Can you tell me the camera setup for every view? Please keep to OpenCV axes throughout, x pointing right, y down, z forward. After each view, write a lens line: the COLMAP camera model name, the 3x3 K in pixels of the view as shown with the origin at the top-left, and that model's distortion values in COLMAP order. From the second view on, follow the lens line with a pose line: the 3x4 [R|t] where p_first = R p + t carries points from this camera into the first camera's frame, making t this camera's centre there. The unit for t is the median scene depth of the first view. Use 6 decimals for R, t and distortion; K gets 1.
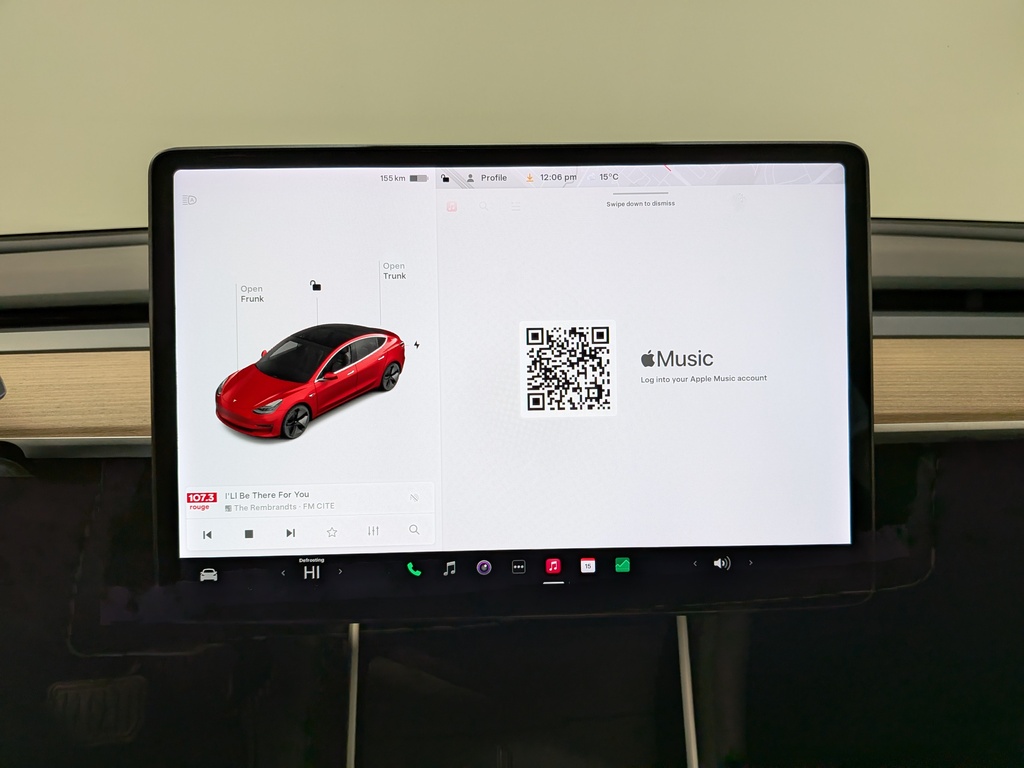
lens RADIAL K [[736.1, 0, 541.3], [0, 736.1, 394.9], [0, 0, 1]] dist [0.027108, -0.063962]
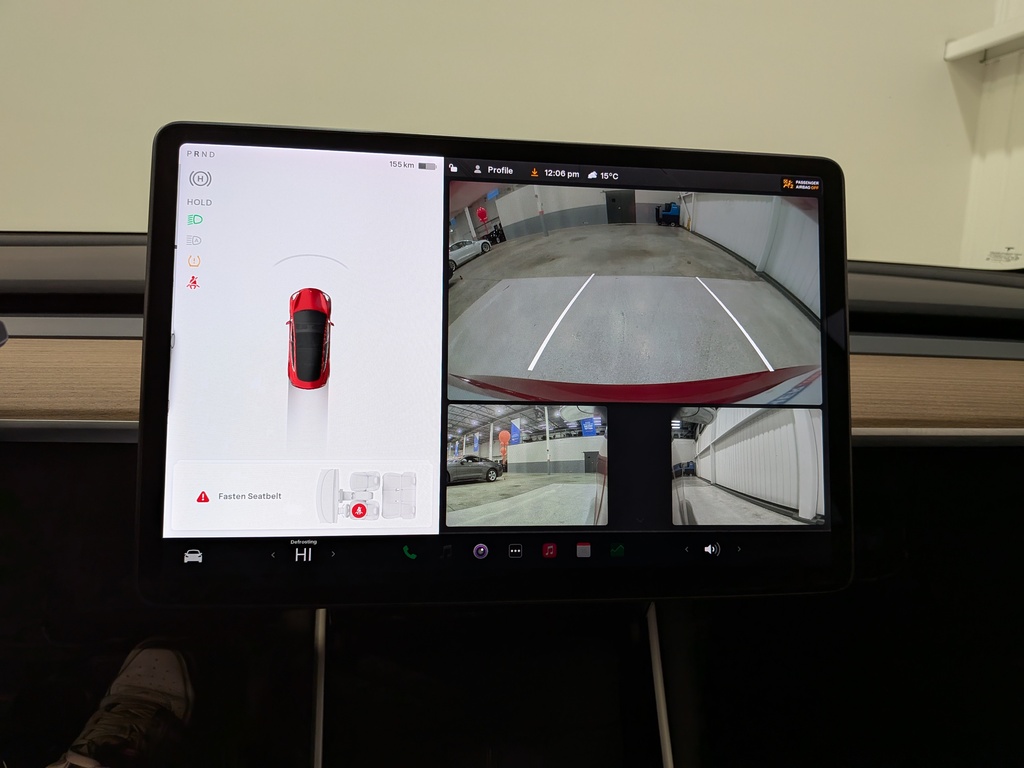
lens RADIAL K [[736.1, 0, 541.2], [0, 736.1, 395.2], [0, 0, 1]] dist [0.027108, -0.063962]
pose [[0.994502, 0.028649, 0.100722, -0.102978], [-0.021498, 0.997217, -0.071386, 0.093407], [-0.102487, 0.068828, 0.992350, -0.011424]]
